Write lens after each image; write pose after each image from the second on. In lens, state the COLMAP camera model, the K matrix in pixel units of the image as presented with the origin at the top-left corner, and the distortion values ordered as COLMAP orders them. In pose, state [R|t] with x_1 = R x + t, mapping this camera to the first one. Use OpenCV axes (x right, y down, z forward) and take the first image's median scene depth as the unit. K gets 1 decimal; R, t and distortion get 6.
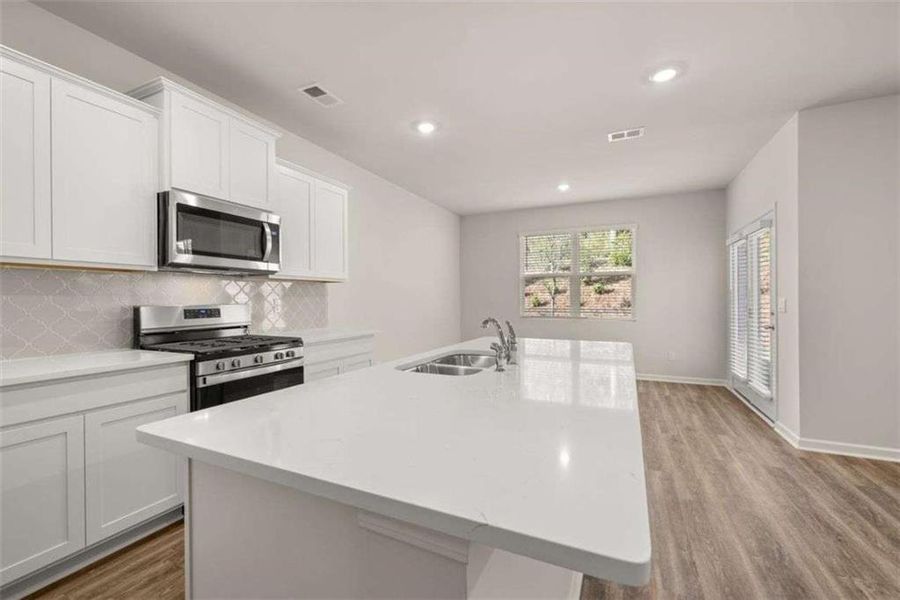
lens RADIAL K [[379.7, 0, 450.0], [0, 379.7, 300.0], [0, 0, 1]] dist [0.006470, -0.000042]
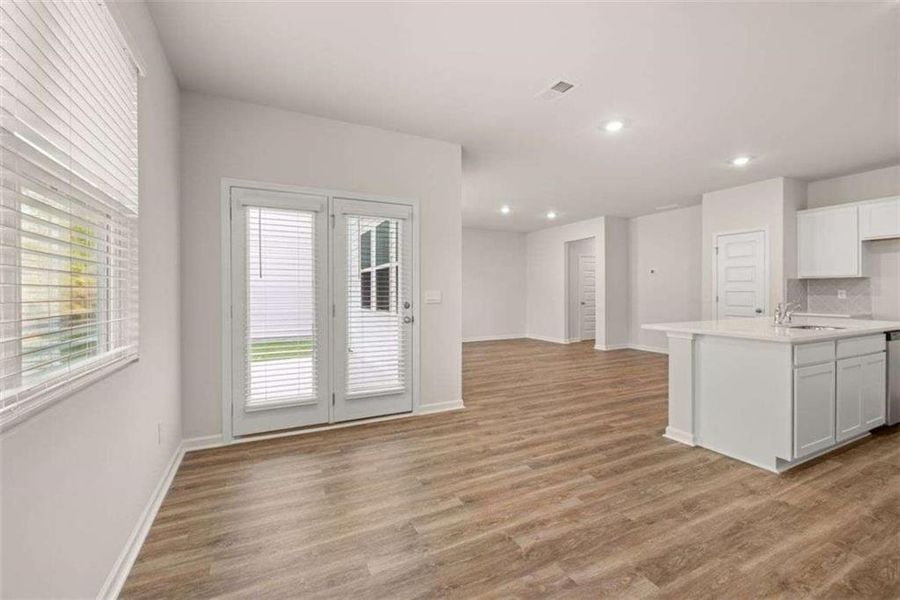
lens RADIAL K [[381.3, 0, 449.3], [0, 381.3, 292.6], [0, 0, 1]] dist [-0.001094, -0.000456]
pose [[-0.784703, 0.004875, 0.619853, 0.158497], [0.005866, 0.999983, -0.000439, 0.003579], [-0.619845, 0.003292, -0.784718, 2.081365]]
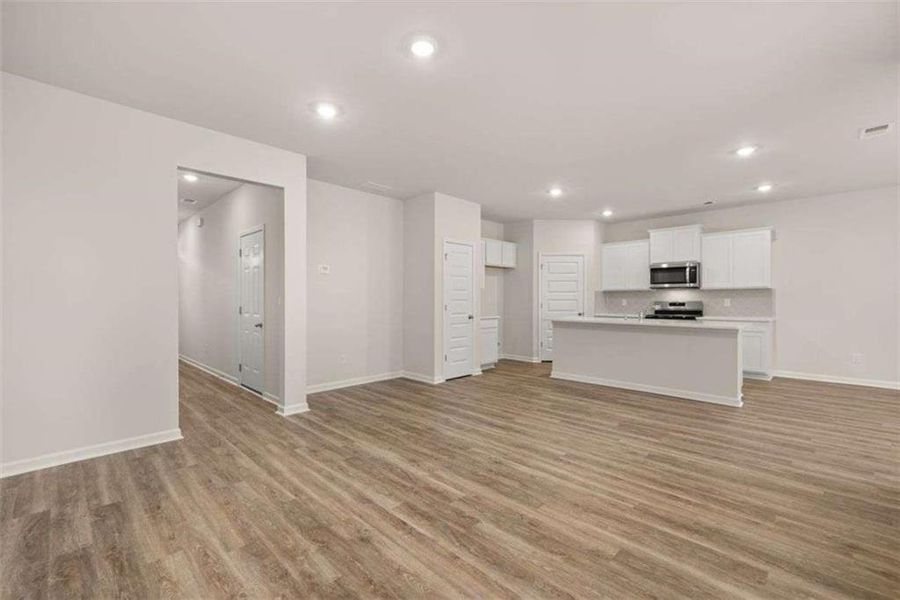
lens RADIAL K [[380.9, 0, 445.8], [0, 380.9, 297.4], [0, 0, 1]] dist [-0.001791, -0.000721]
pose [[-0.338458, -0.004687, -0.940970, 2.045933], [-0.002821, 0.999988, -0.003967, 0.002333], [0.940977, 0.001312, -0.338467, 0.339199]]
